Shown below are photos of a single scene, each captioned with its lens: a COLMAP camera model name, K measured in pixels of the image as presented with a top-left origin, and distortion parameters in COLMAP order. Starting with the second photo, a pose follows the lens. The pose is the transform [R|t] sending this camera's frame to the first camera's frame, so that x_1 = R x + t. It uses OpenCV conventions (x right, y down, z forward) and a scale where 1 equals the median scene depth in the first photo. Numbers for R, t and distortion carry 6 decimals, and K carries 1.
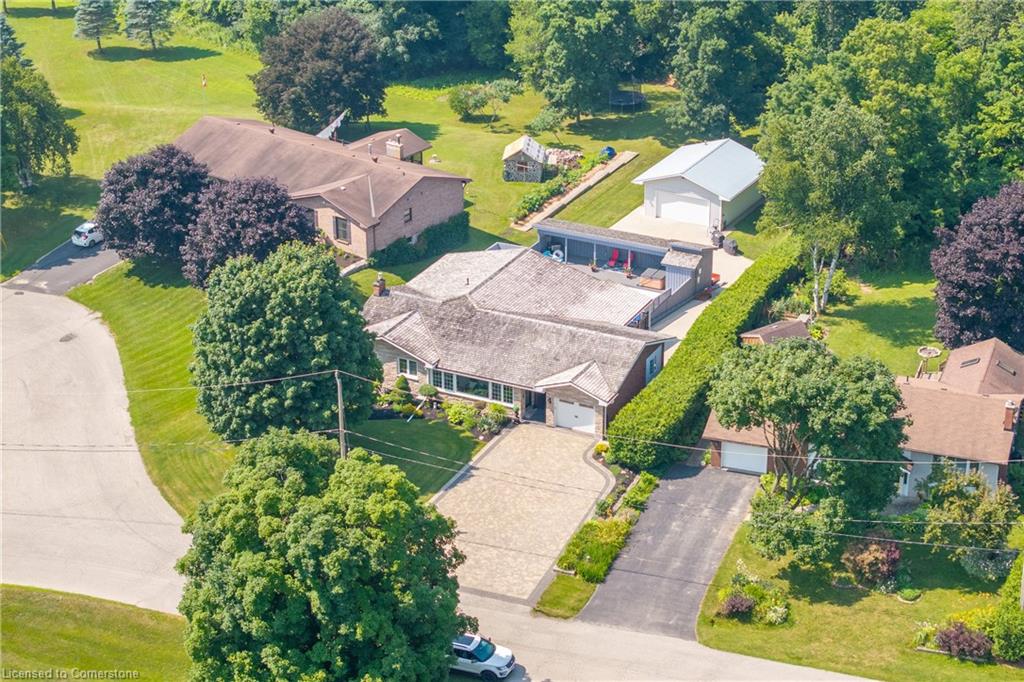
lens RADIAL K [[2086.0, 0, 512.0], [0, 2086.0, 341.0], [0, 0, 1]] dist [-0.073991, -0.120012]
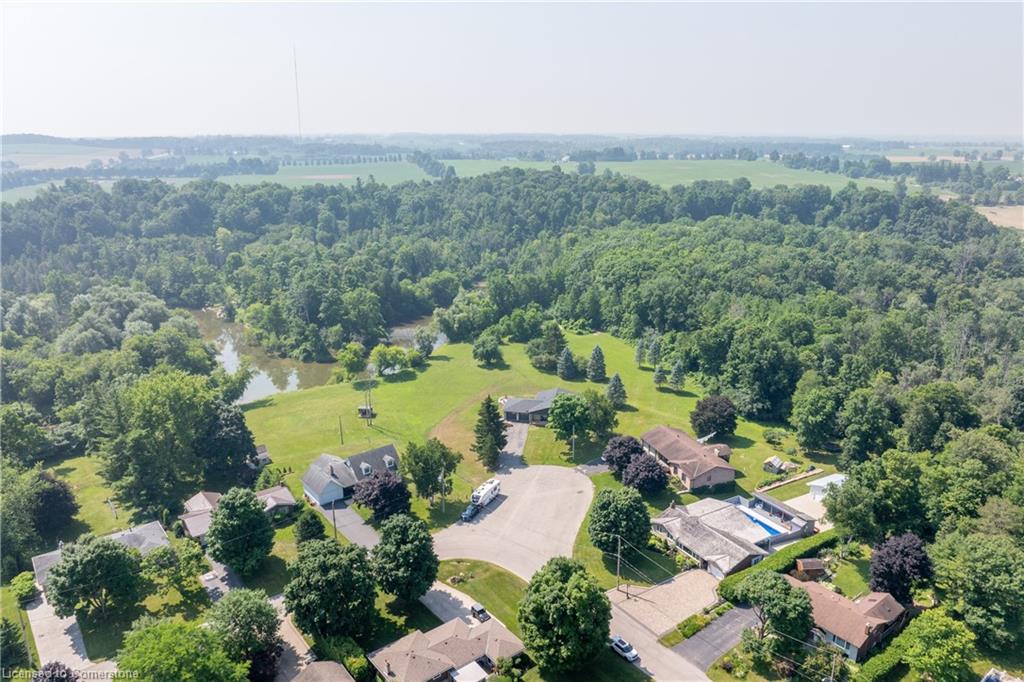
lens RADIAL K [[735.0, 0, 512.0], [0, 735.0, 341.0], [0, 0, 1]] dist [-0.047679, -0.000864]
pose [[0.841373, 0.159398, -0.516414, 0.222901], [-0.229567, 0.970438, -0.074486, -0.112897], [0.489275, 0.181222, 0.853094, -0.013964]]
